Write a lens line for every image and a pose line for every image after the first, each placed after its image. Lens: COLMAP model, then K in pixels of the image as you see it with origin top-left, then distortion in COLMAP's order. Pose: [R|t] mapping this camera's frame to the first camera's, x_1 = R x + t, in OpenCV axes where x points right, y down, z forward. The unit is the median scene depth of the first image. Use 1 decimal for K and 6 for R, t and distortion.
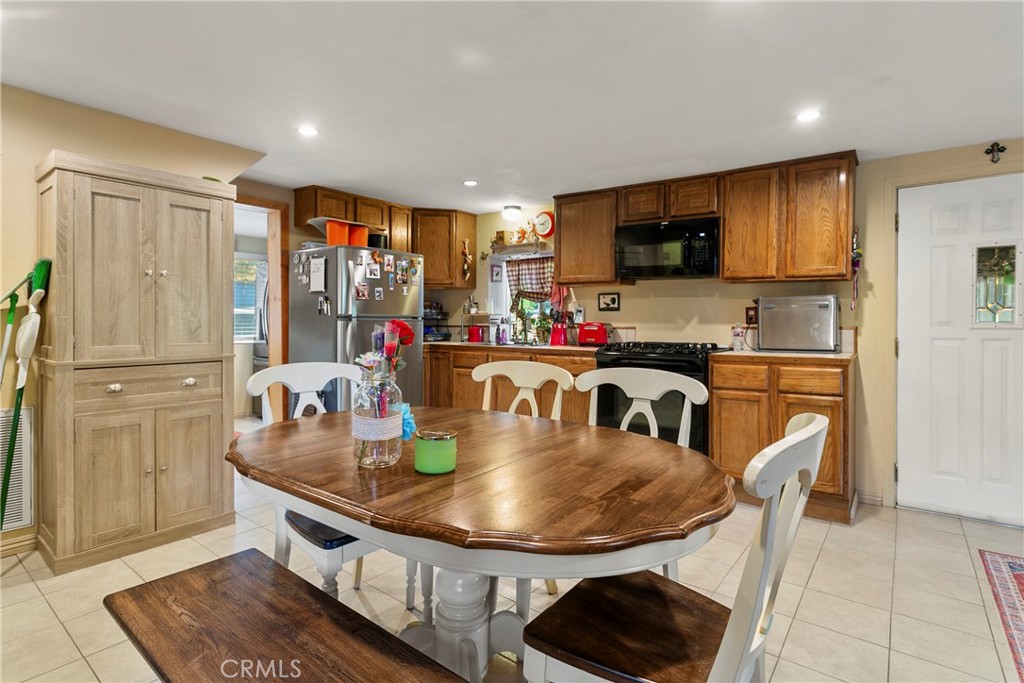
lens RADIAL K [[506.2, 0, 514.0], [0, 506.2, 325.5], [0, 0, 1]] dist [-0.000047, 0.000612]
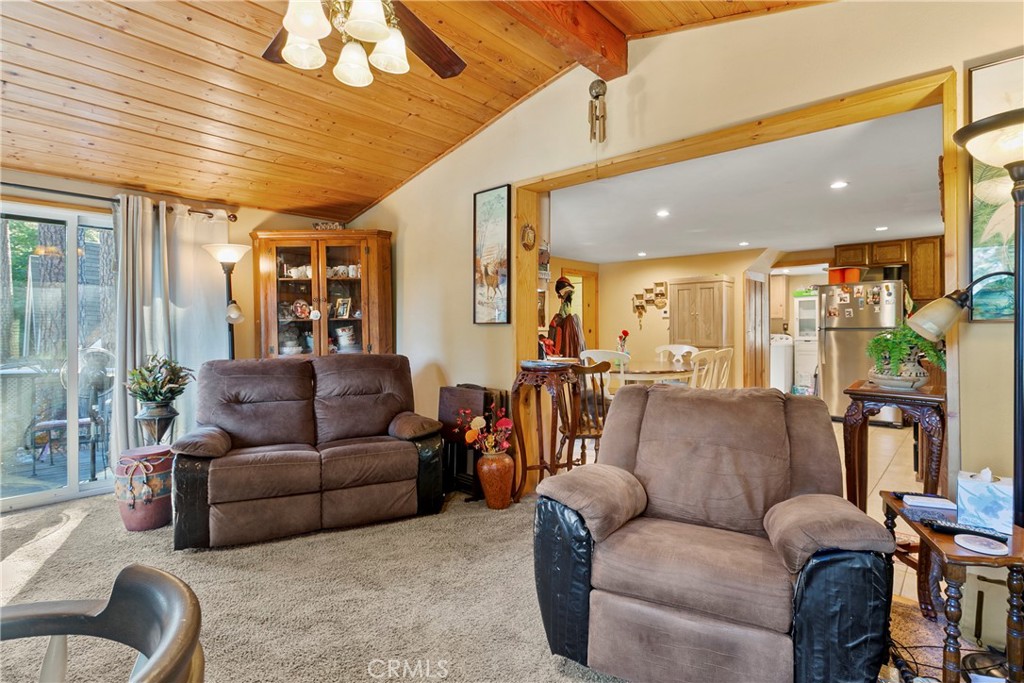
lens RADIAL K [[520.0, 0, 512.0], [0, 520.0, 337.2], [0, 0, 1]] dist [-0.012848, 0.003283]
pose [[-0.067031, 0.003240, -0.997746, 2.170346], [-0.013136, 0.999905, 0.004130, 0.024909], [0.997664, 0.013383, -0.066982, 0.186031]]
